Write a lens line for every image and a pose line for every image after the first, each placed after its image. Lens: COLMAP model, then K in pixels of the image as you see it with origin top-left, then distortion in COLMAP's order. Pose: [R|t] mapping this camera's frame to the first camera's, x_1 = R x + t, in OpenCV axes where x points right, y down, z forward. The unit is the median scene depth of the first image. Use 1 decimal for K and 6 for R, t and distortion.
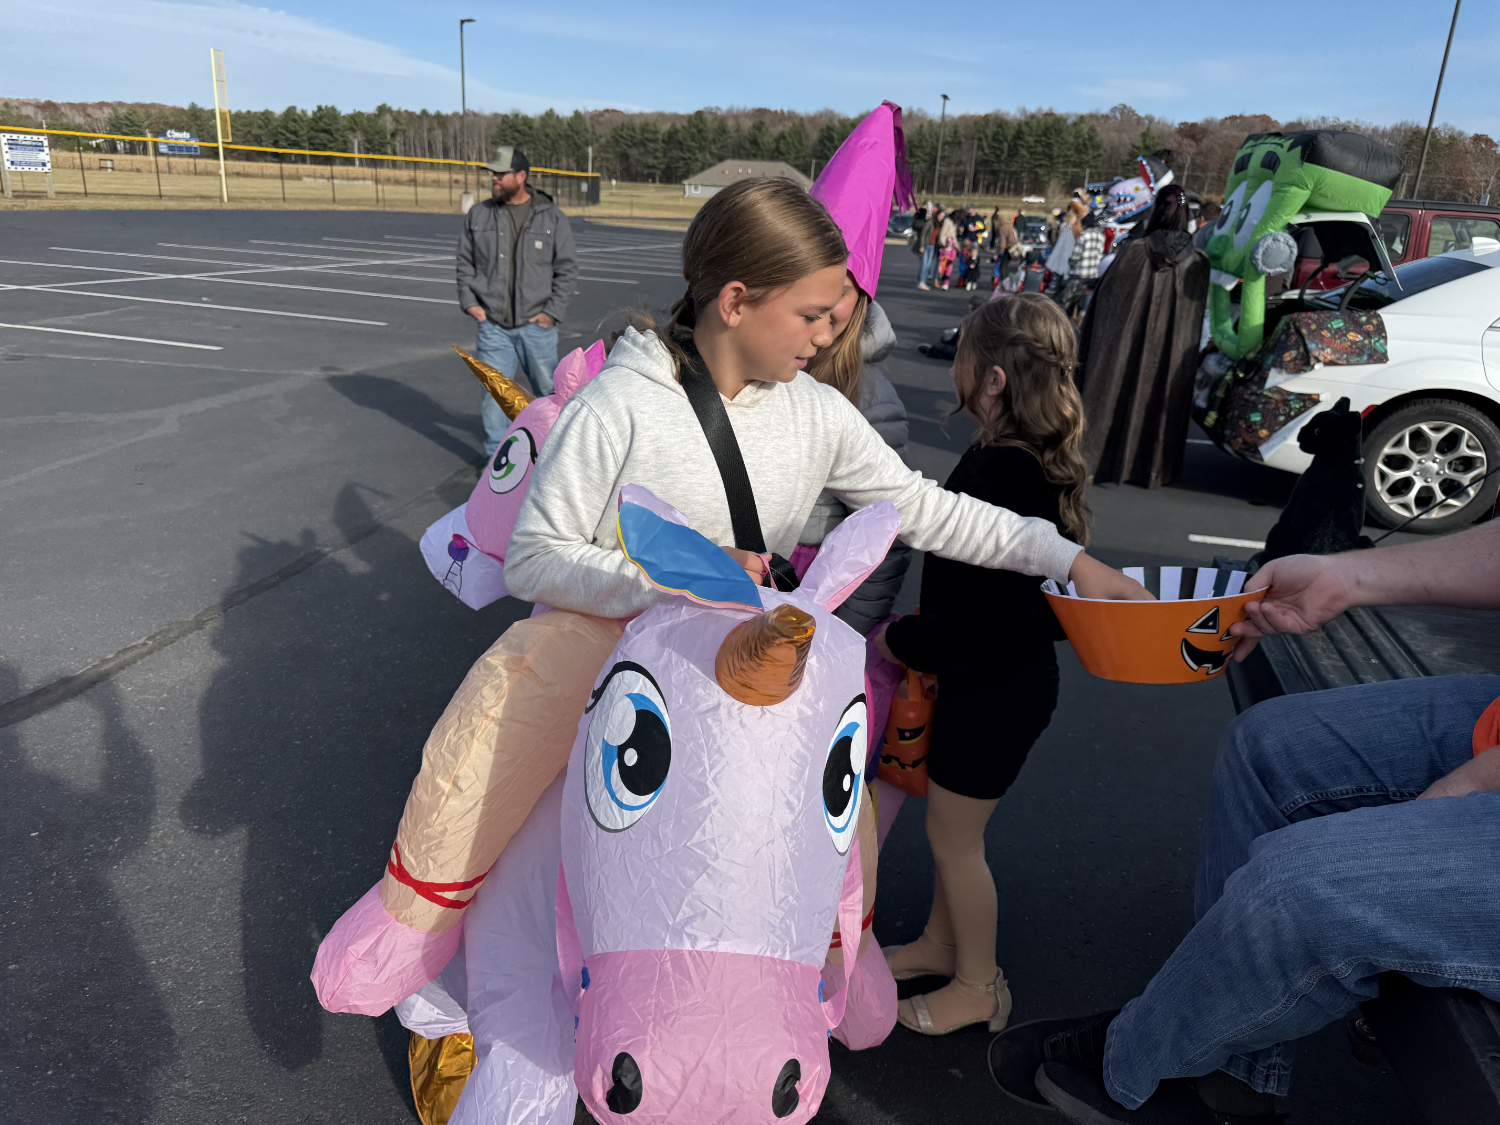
lens RADIAL K [[1062.2, 0, 749.9], [0, 1062.2, 563.8], [0, 0, 1]] dist [0.001524, -0.013861]
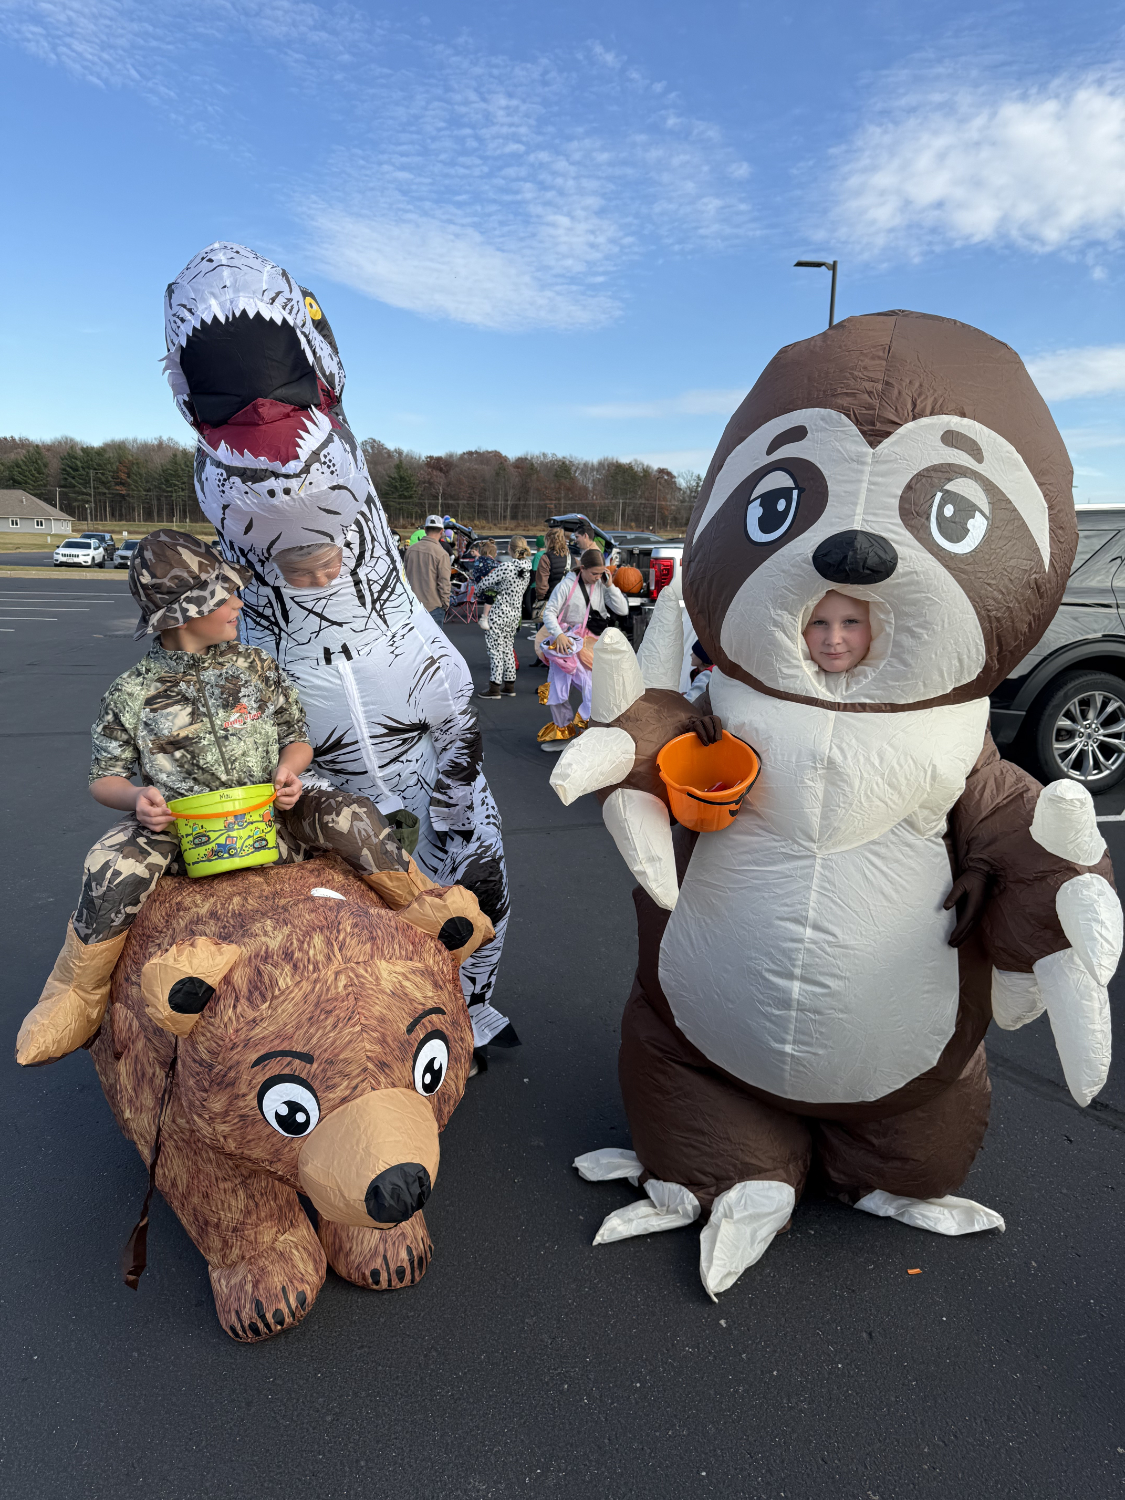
lens RADIAL K [[1062.2, 0, 549.8], [0, 1062.2, 760.2], [0, 0, 1]] dist [0.001524, -0.013861]
pose [[0.887444, -0.111388, 0.447254, 0.086802], [0.162203, 0.983761, -0.076841, -0.573707], [-0.431432, 0.140738, 0.891100, 1.765988]]
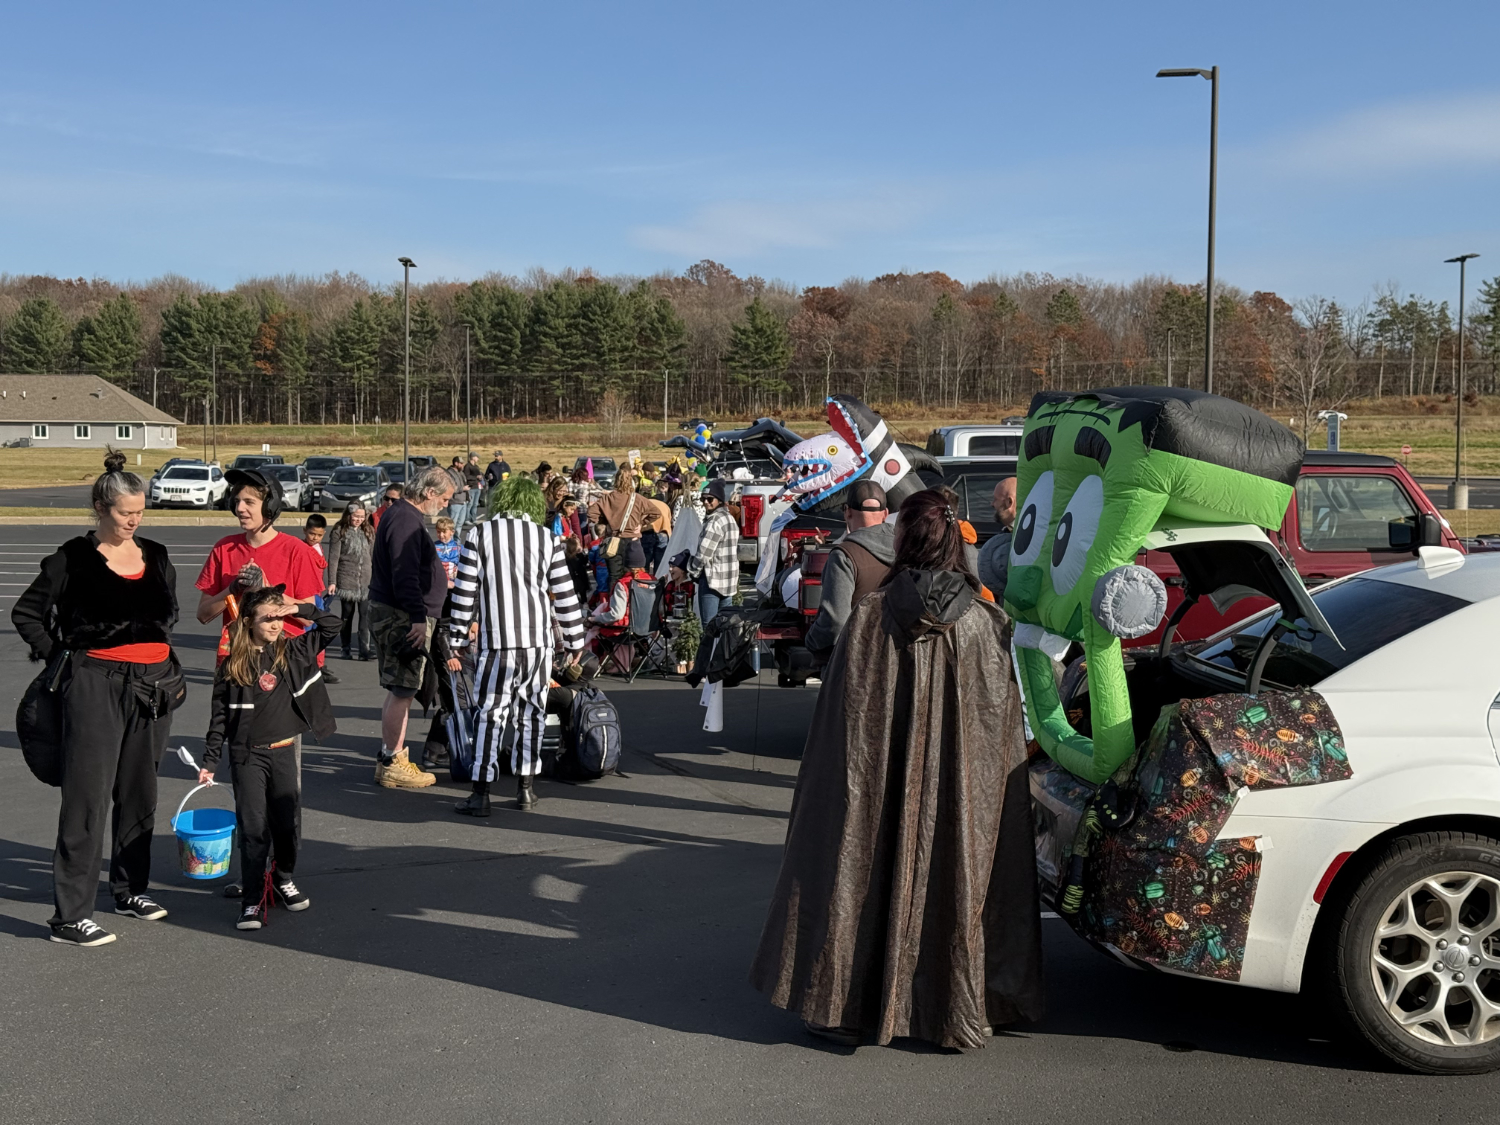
lens RADIAL K [[2086.8, 0, 755.6], [0, 2086.8, 561.2], [0, 0, 1]] dist [0.088842, 0.000000]
pose [[0.944131, -0.062898, 0.323512, -0.049149], [0.146251, 0.959632, -0.240243, -0.066303], [-0.295342, 0.274135, 0.915218, 0.027780]]
